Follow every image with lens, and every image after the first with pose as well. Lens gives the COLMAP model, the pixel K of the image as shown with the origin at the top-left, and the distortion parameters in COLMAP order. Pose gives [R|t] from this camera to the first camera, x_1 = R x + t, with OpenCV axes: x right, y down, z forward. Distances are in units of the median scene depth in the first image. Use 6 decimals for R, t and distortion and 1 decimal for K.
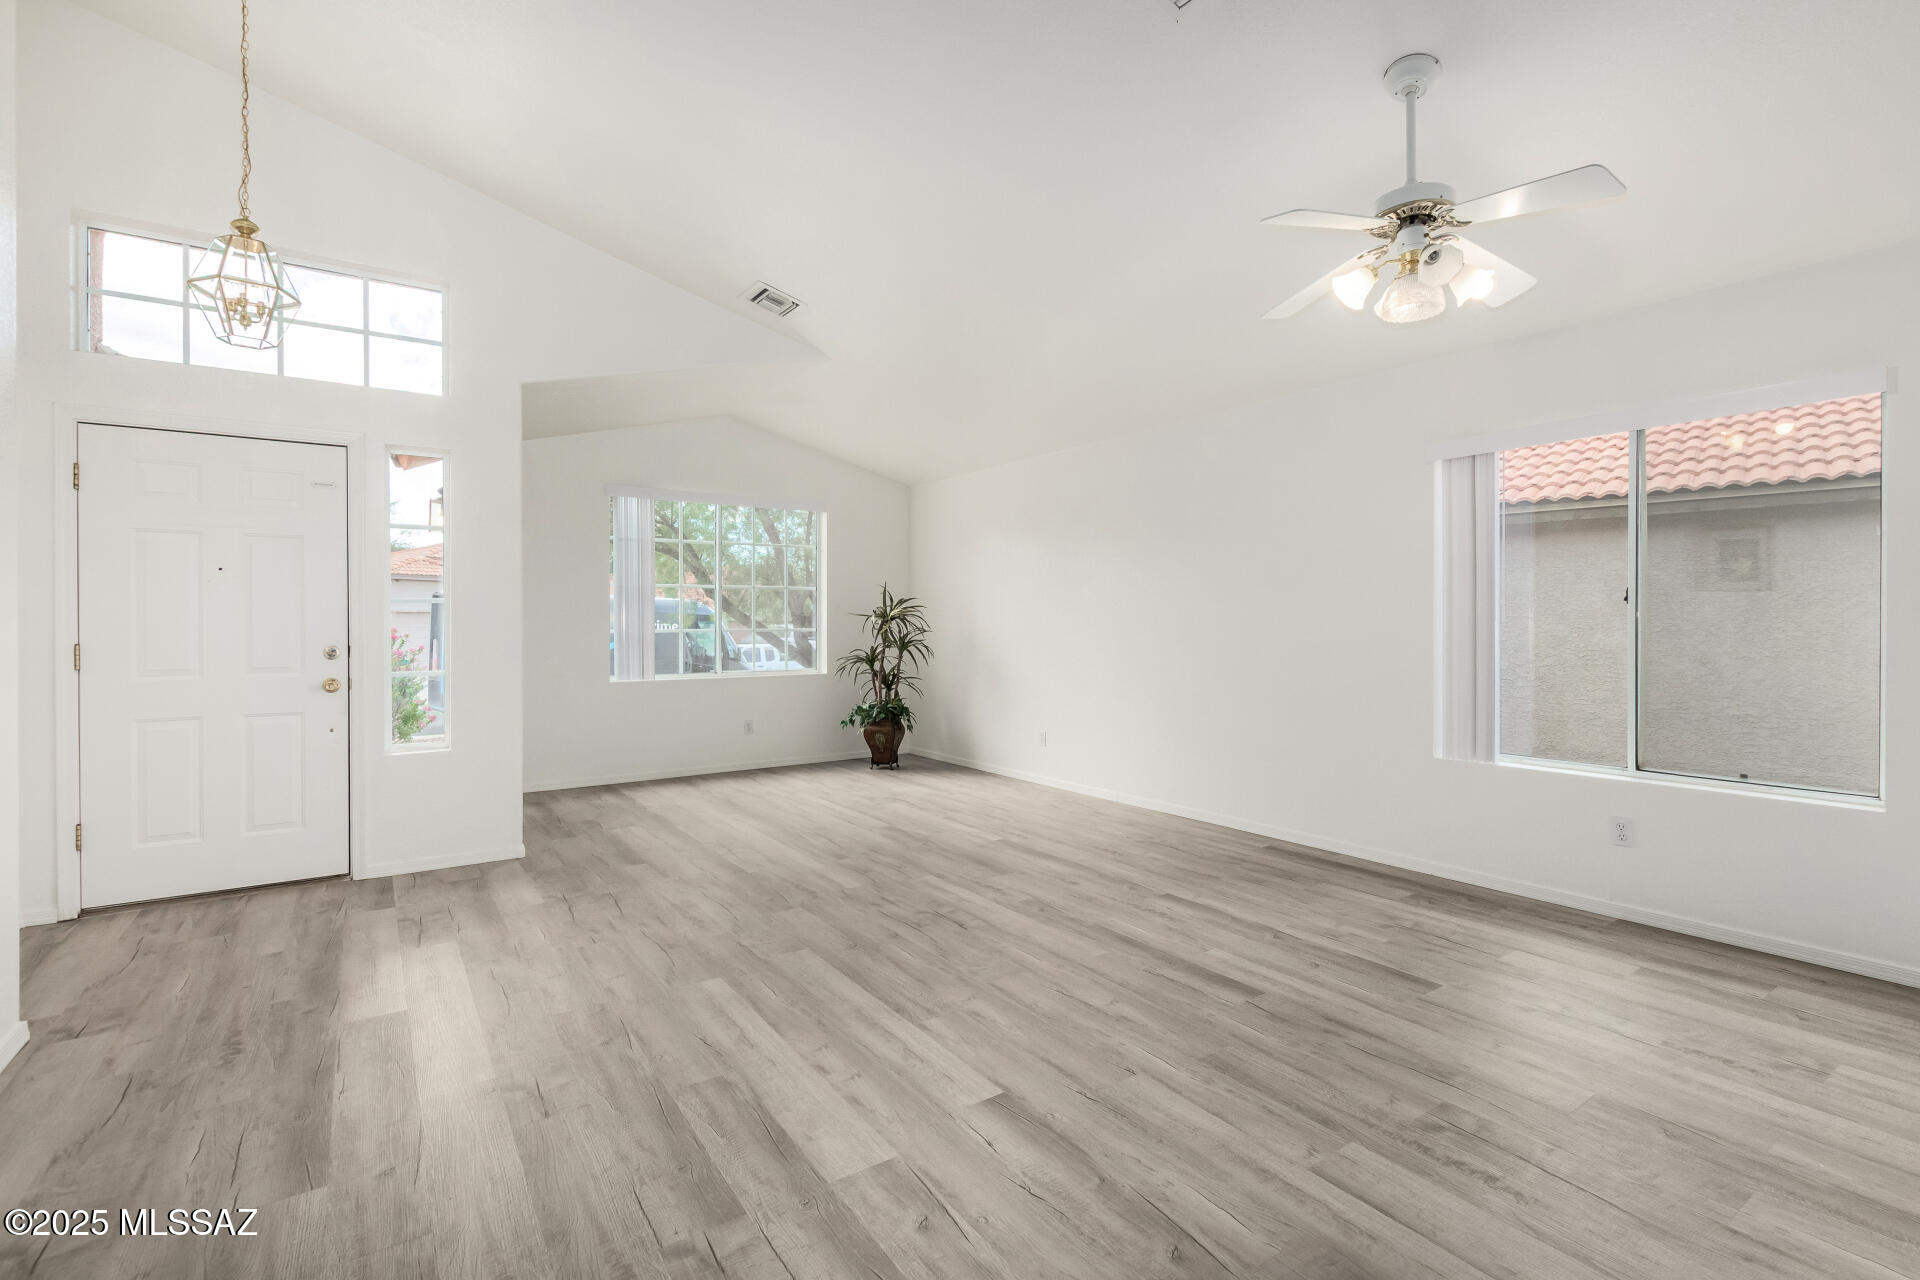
lens RADIAL K [[881.7, 0, 984.4], [0, 881.7, 704.9], [0, 0, 1]] dist [0.002005, -0.001087]
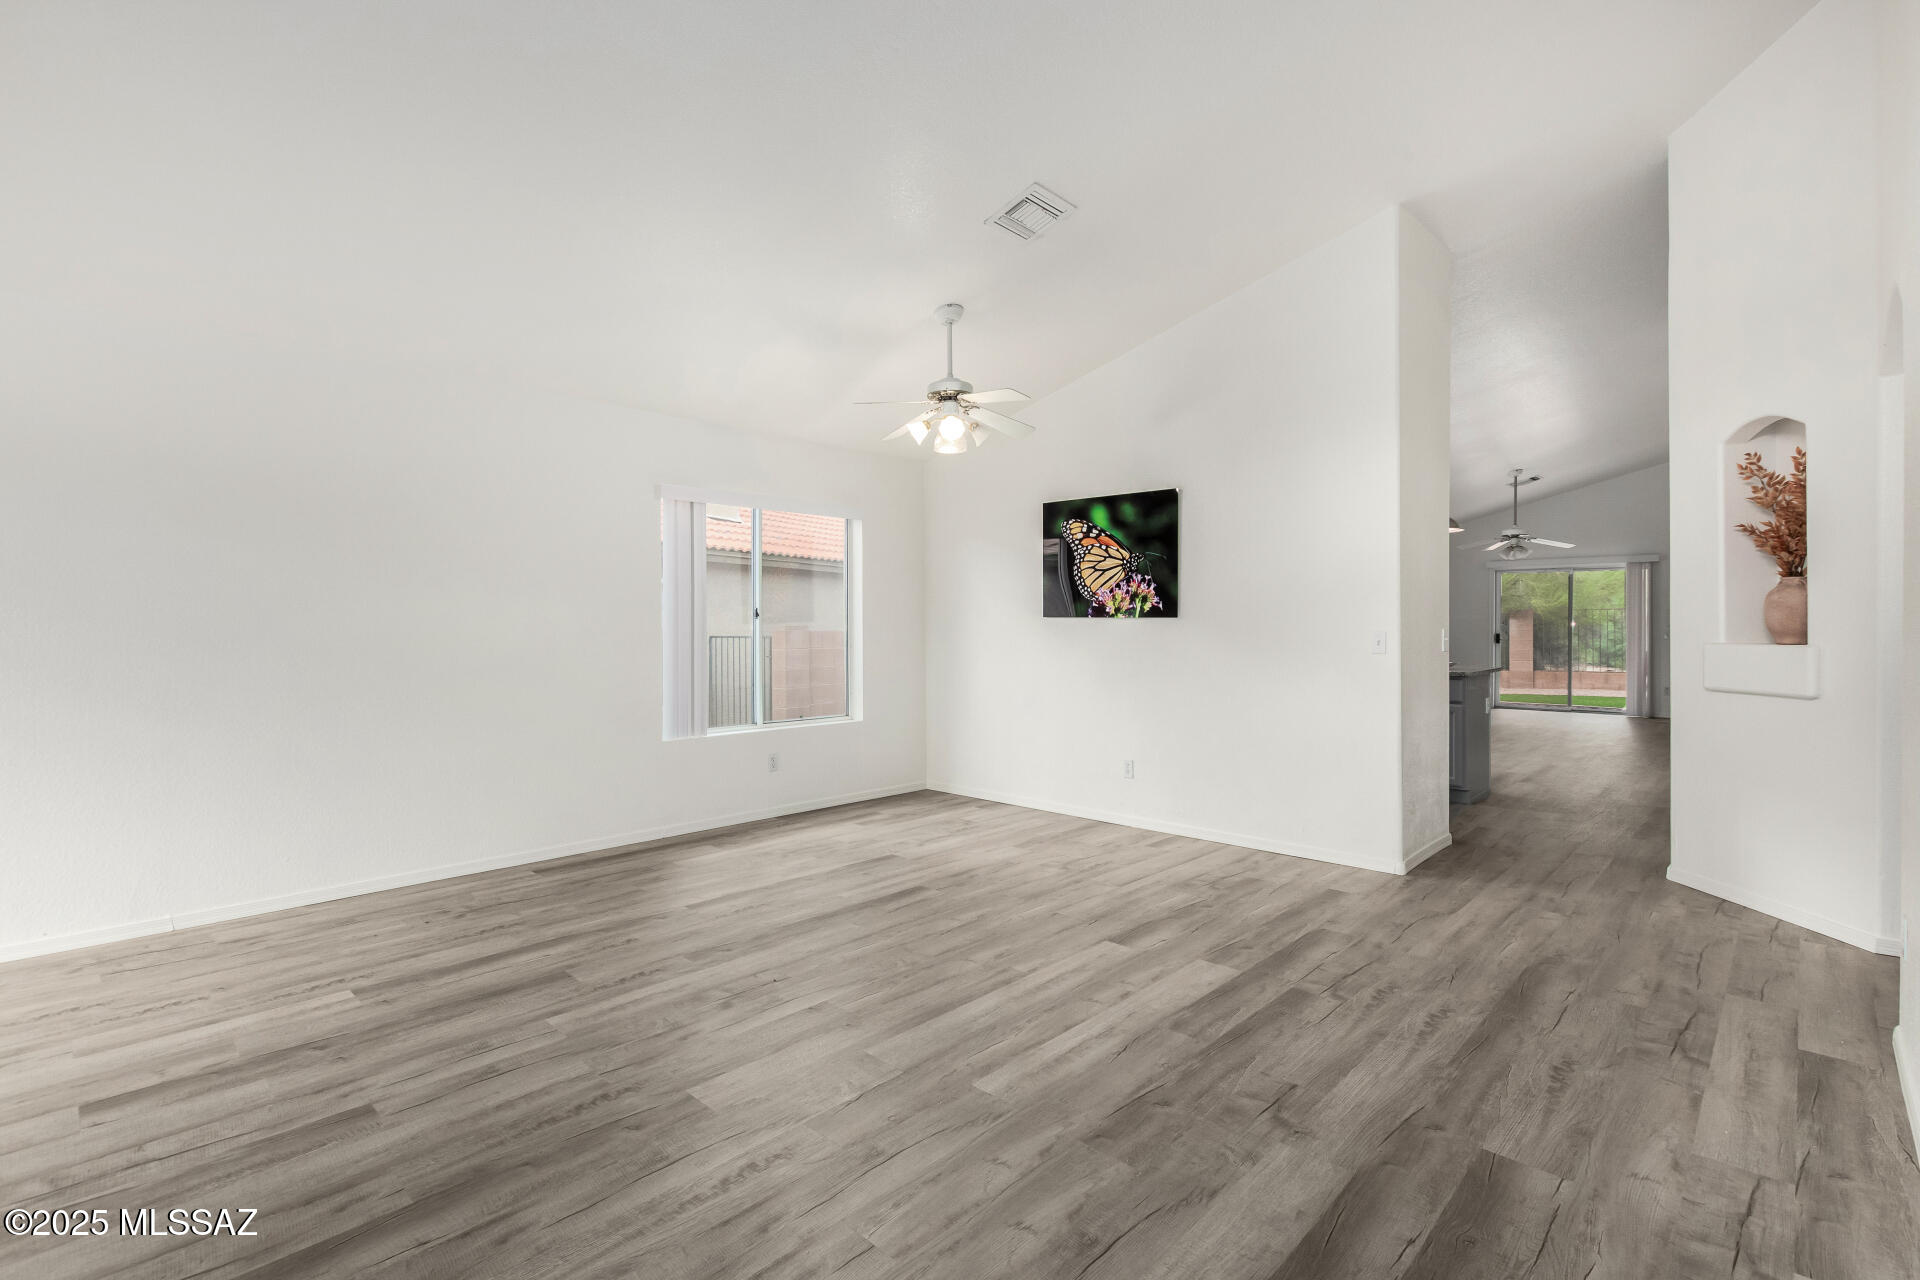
lens RADIAL K [[881.7, 0, 959.6], [0, 881.7, 633.4], [0, 0, 1]] dist [0.002005, -0.001087]
pose [[-0.195660, -0.002447, 0.980669, -0.971920], [0.093679, 0.995377, 0.021174, -0.096536], [-0.976187, 0.096011, -0.194526, 1.027611]]
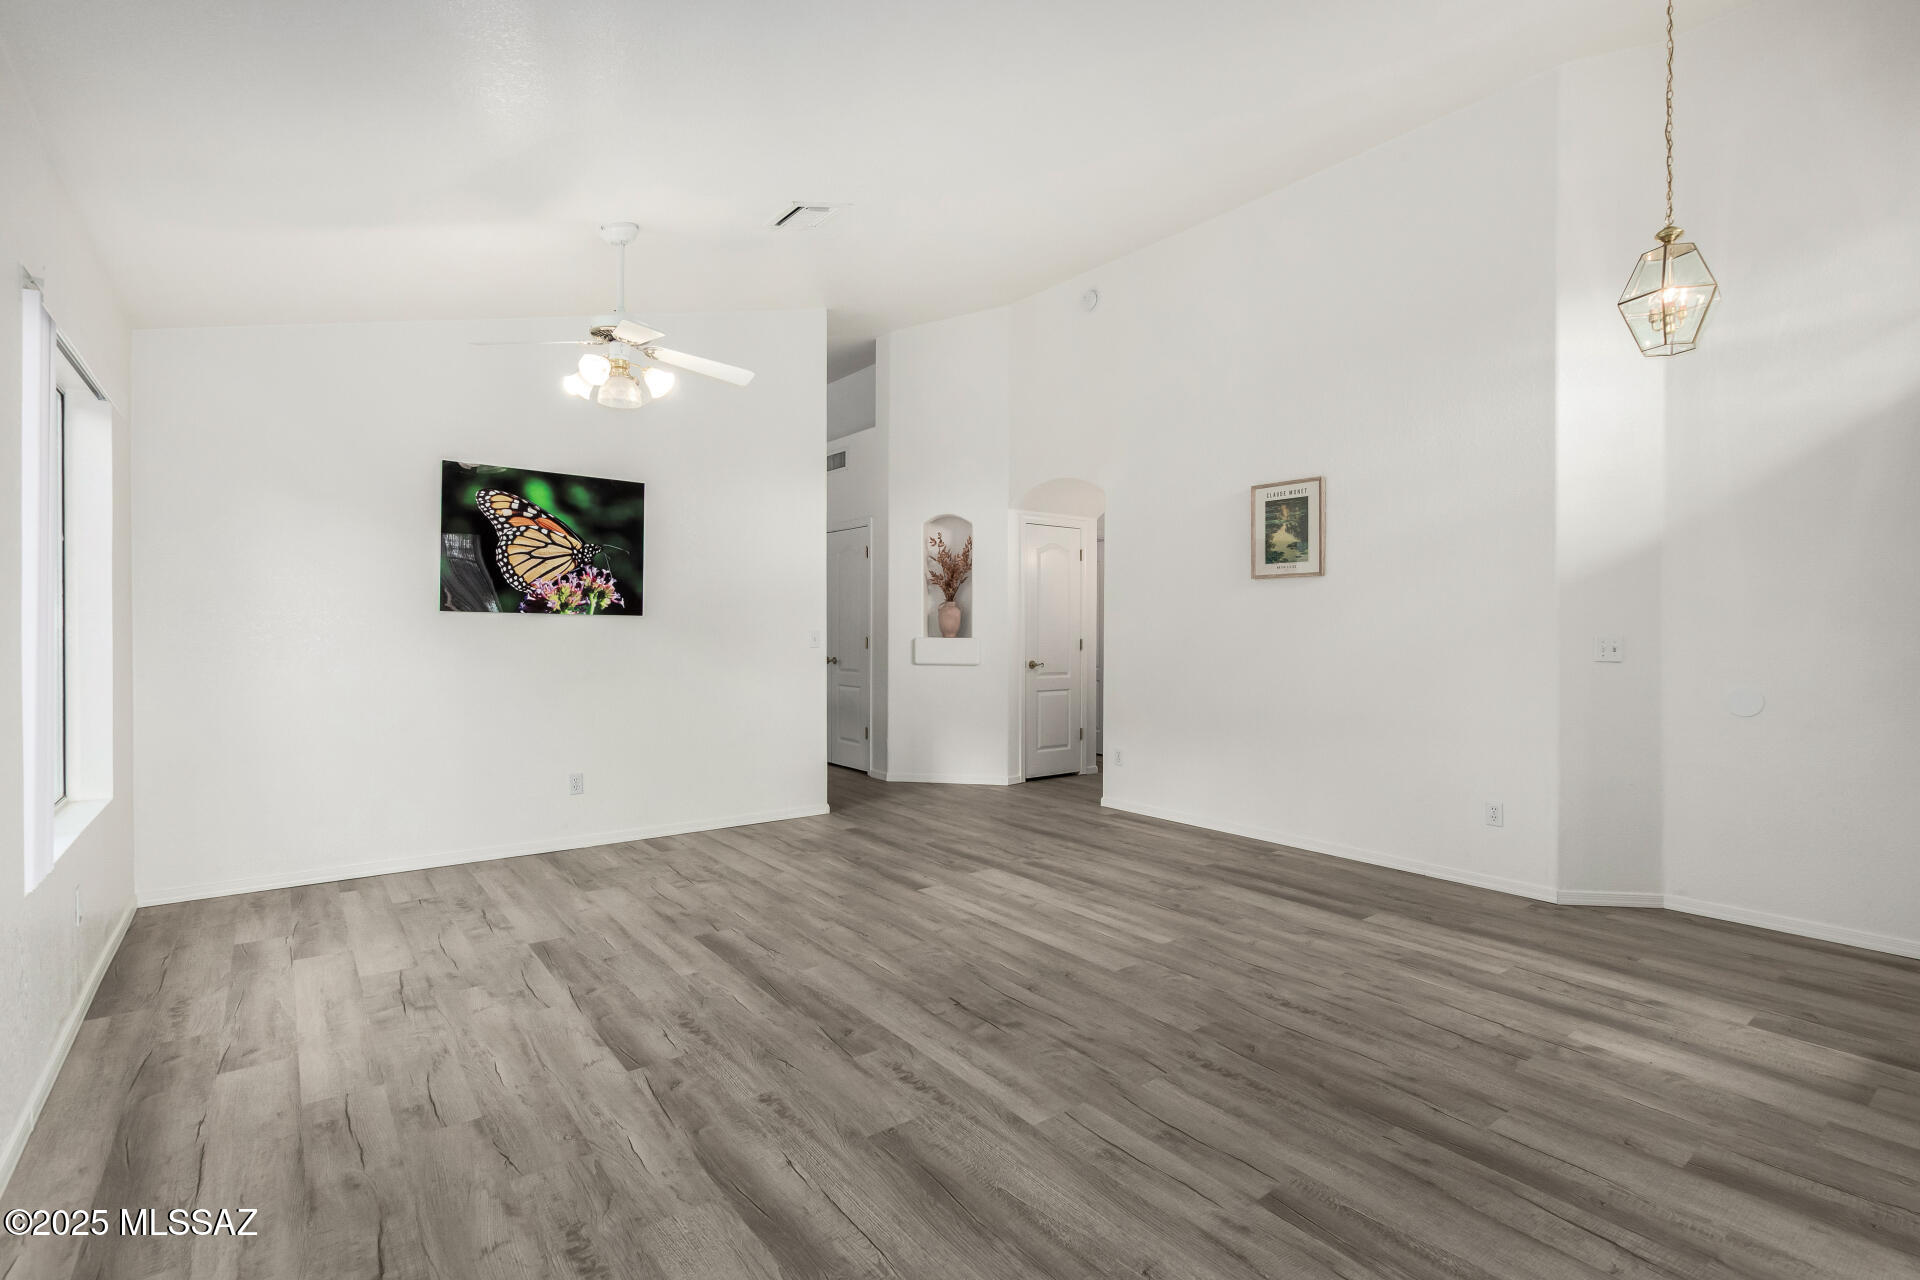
lens RADIAL K [[881.7, 0, 970.4], [0, 881.7, 640.1], [0, 0, 1]] dist [0.002005, -0.001087]
pose [[-0.998815, -0.001672, -0.048636, 0.001695], [-0.006773, 0.994460, 0.104900, -0.177791], [0.048191, 0.105105, -0.993293, 1.892797]]
